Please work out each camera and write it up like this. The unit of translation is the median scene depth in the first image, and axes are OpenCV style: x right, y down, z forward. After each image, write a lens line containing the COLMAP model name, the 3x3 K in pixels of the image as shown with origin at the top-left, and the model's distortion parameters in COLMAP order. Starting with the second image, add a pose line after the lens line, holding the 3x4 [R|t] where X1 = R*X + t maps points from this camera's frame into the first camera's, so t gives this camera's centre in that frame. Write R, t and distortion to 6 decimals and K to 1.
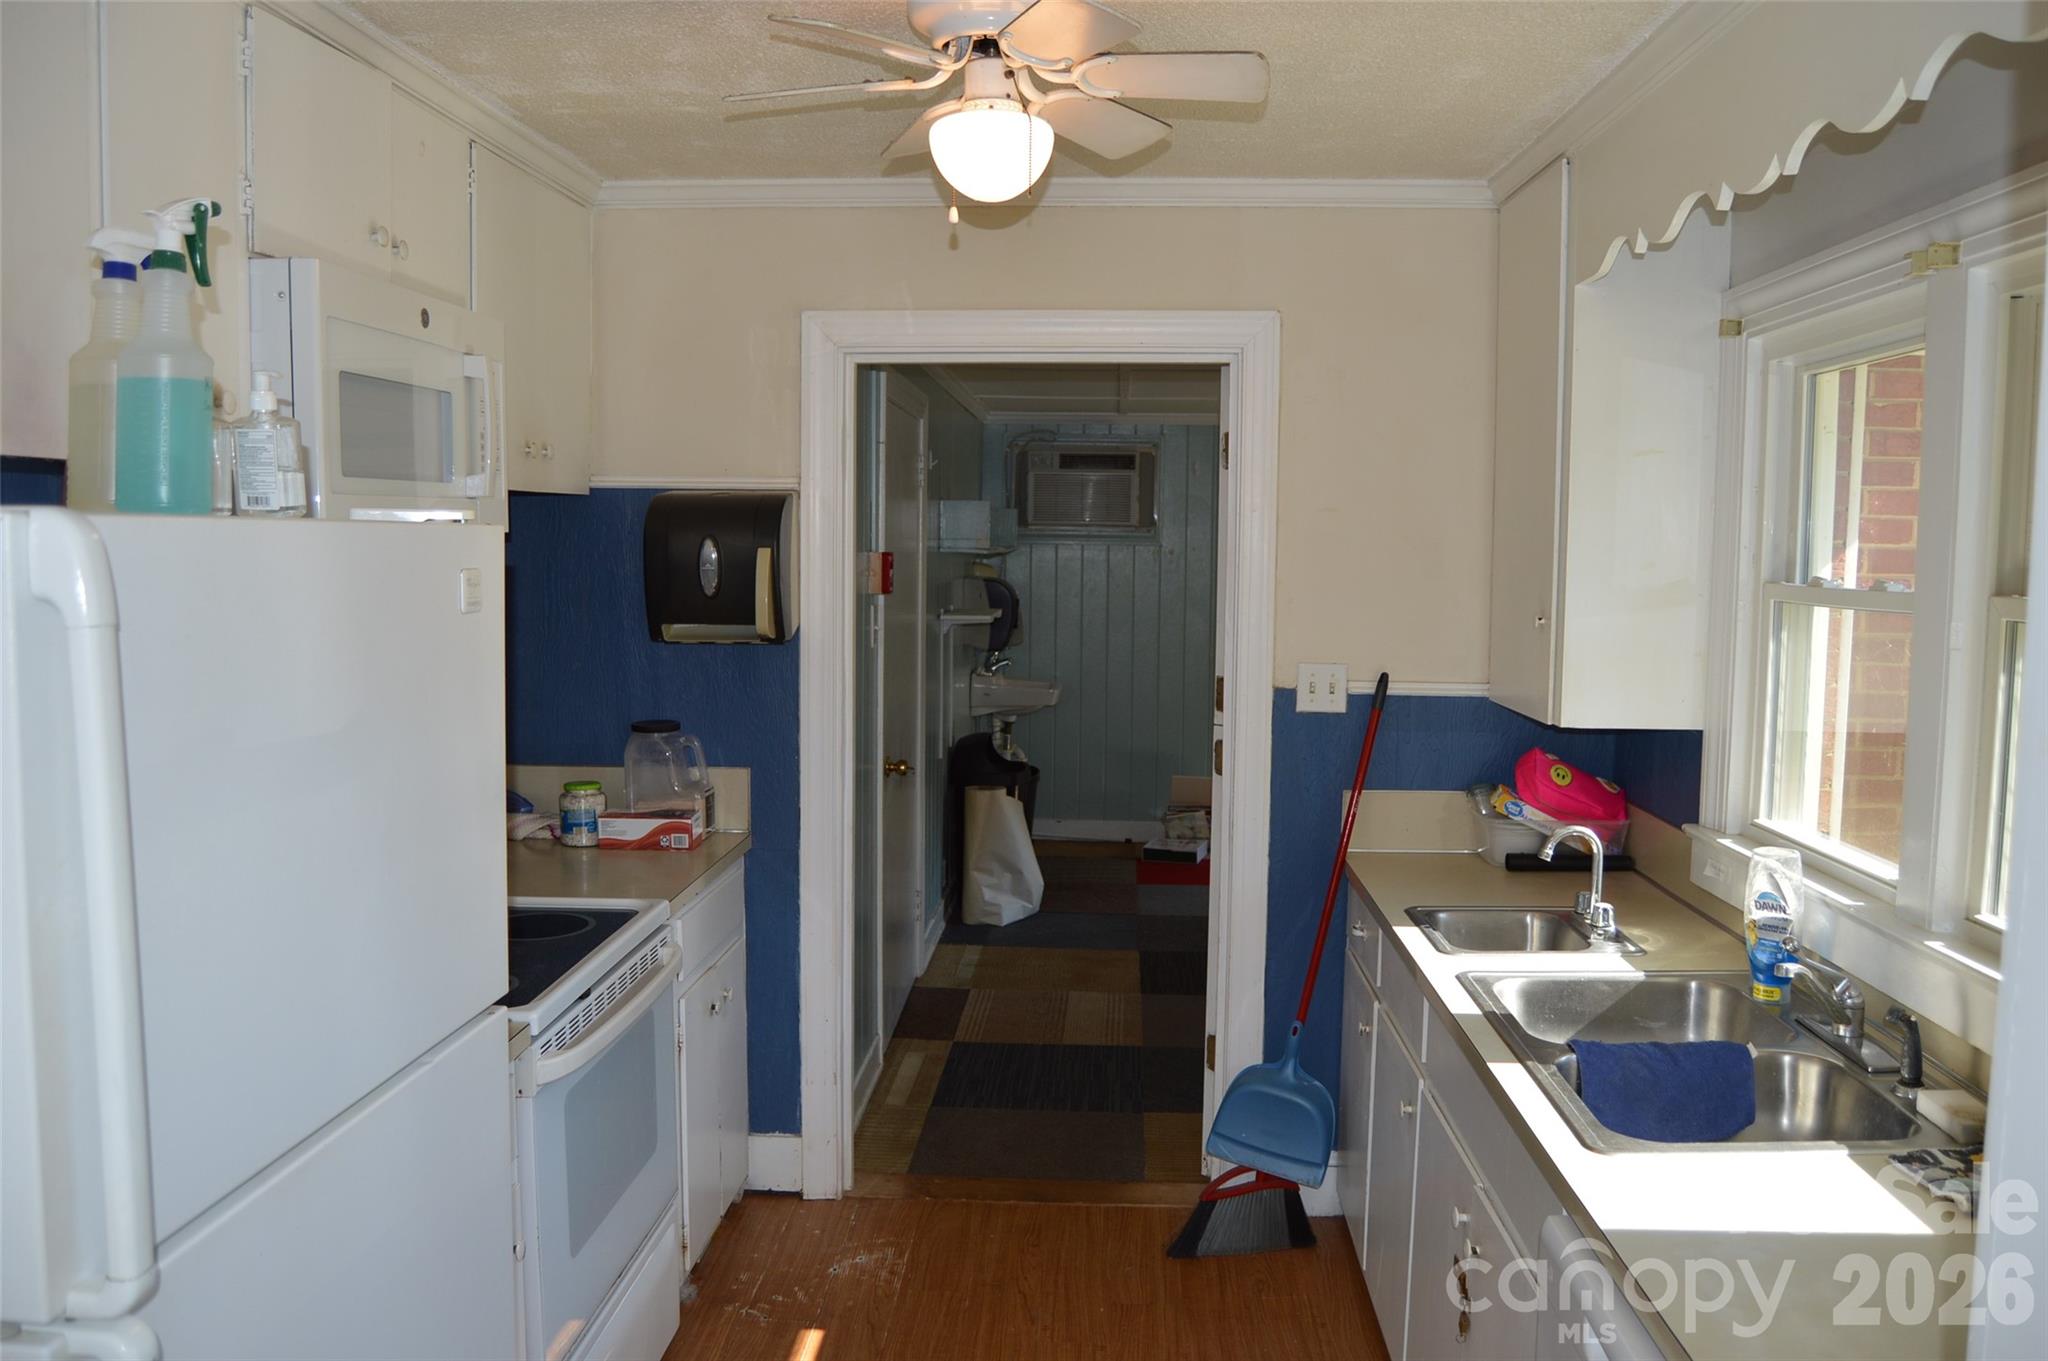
lens RADIAL K [[1637.3, 0, 1024.0], [0, 1637.3, 680.5], [0, 0, 1]] dist [-0.097934, 0.046724]
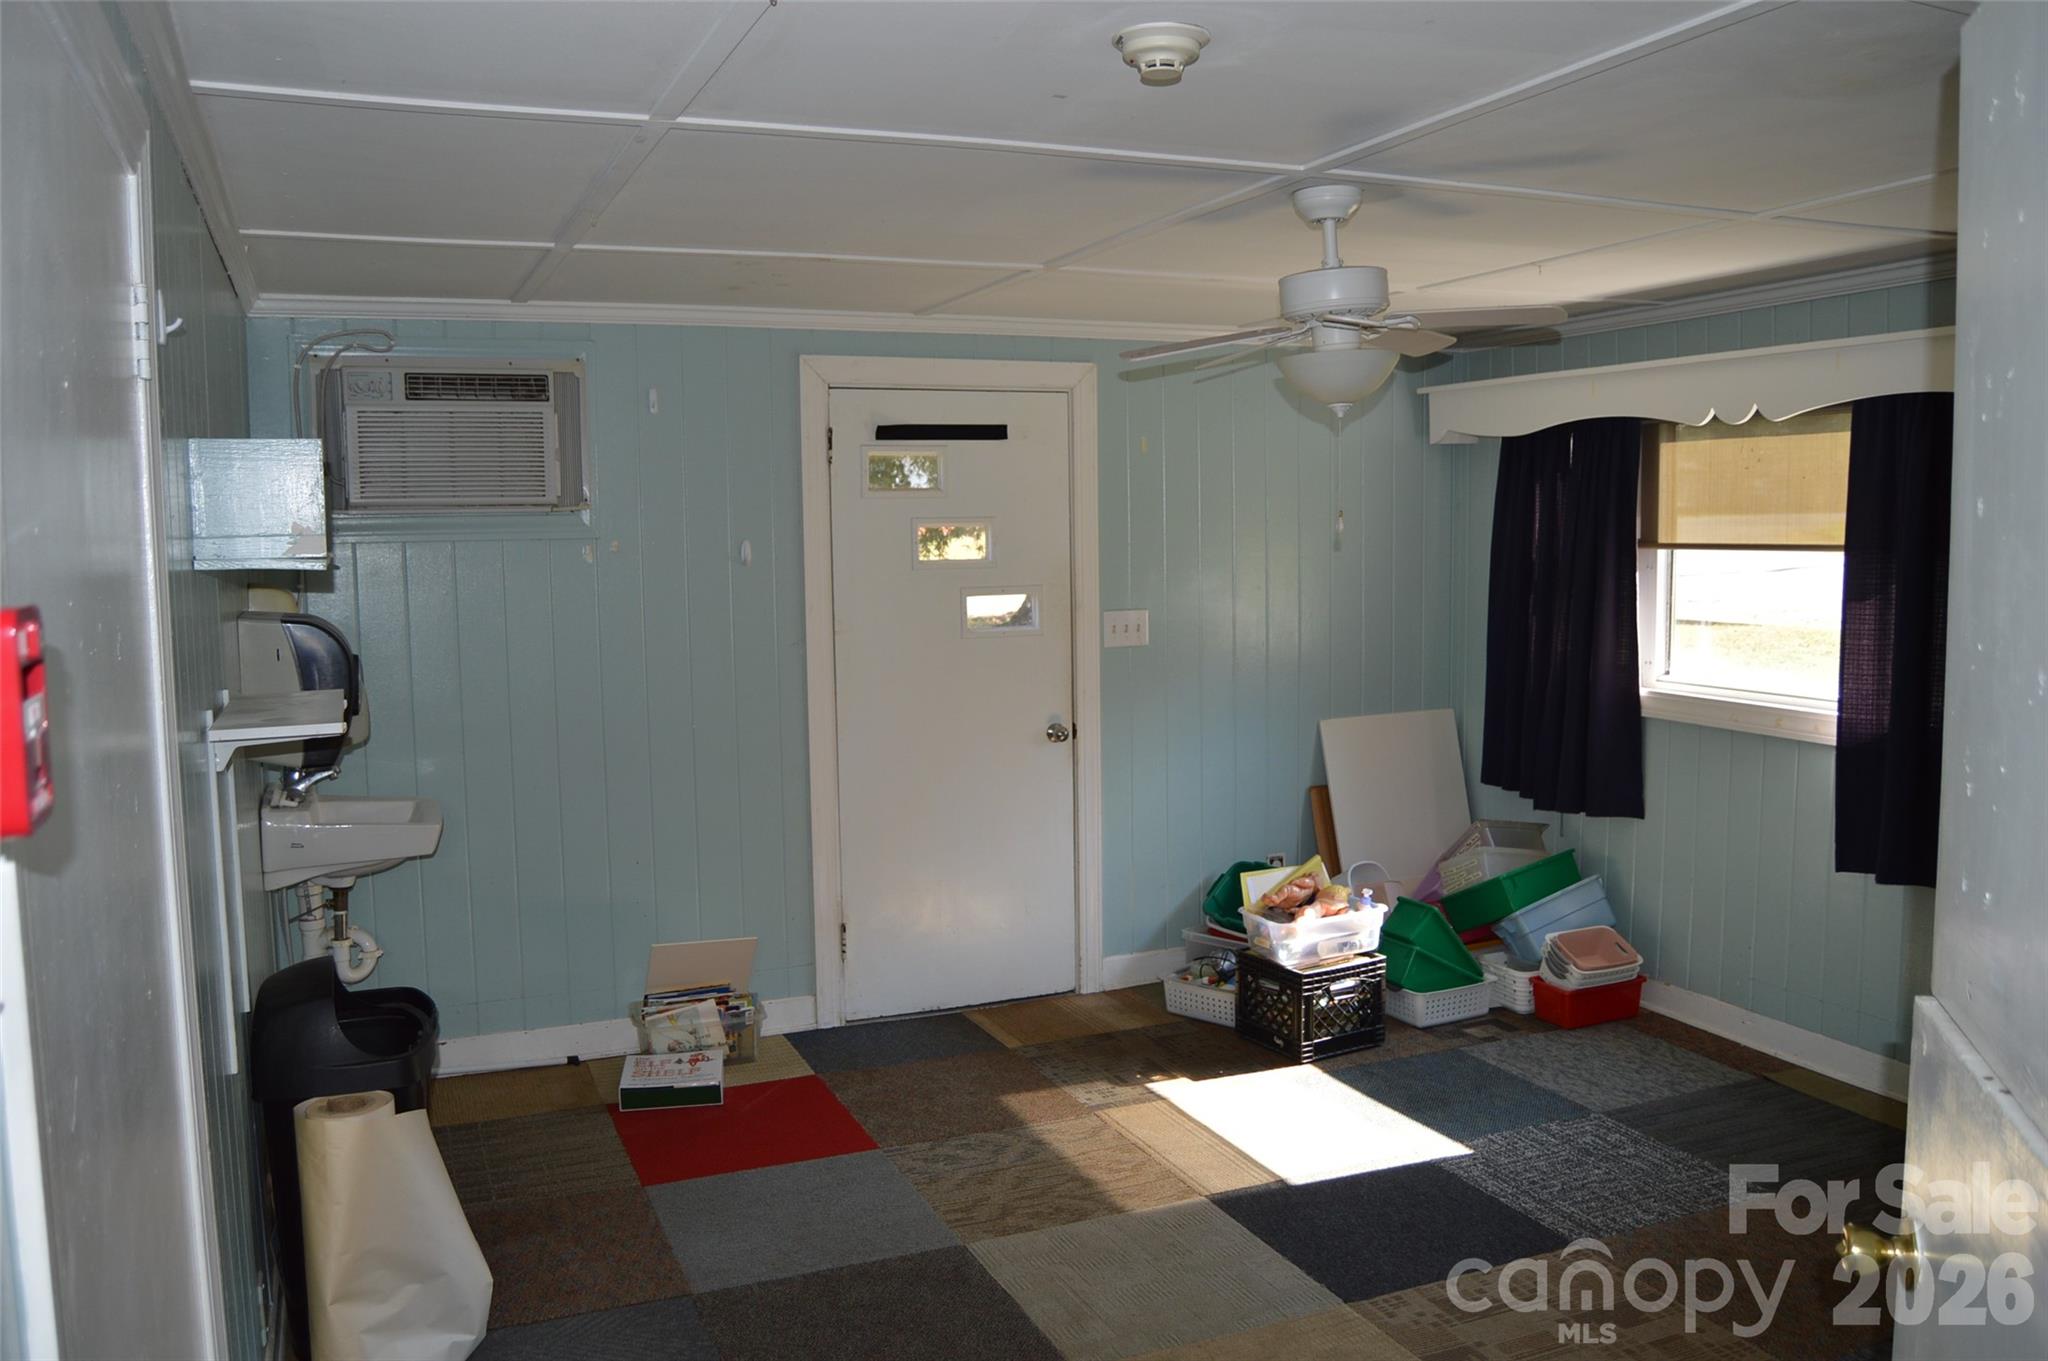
lens RADIAL K [[1637.3, 0, 1024.0], [0, 1637.3, 680.5], [0, 0, 1]] dist [-0.097934, 0.046724]
pose [[0.896511, -0.068033, 0.437767, -0.037459], [0.064910, 0.997646, 0.022113, -0.042144], [-0.438241, 0.008591, 0.898817, 0.498790]]
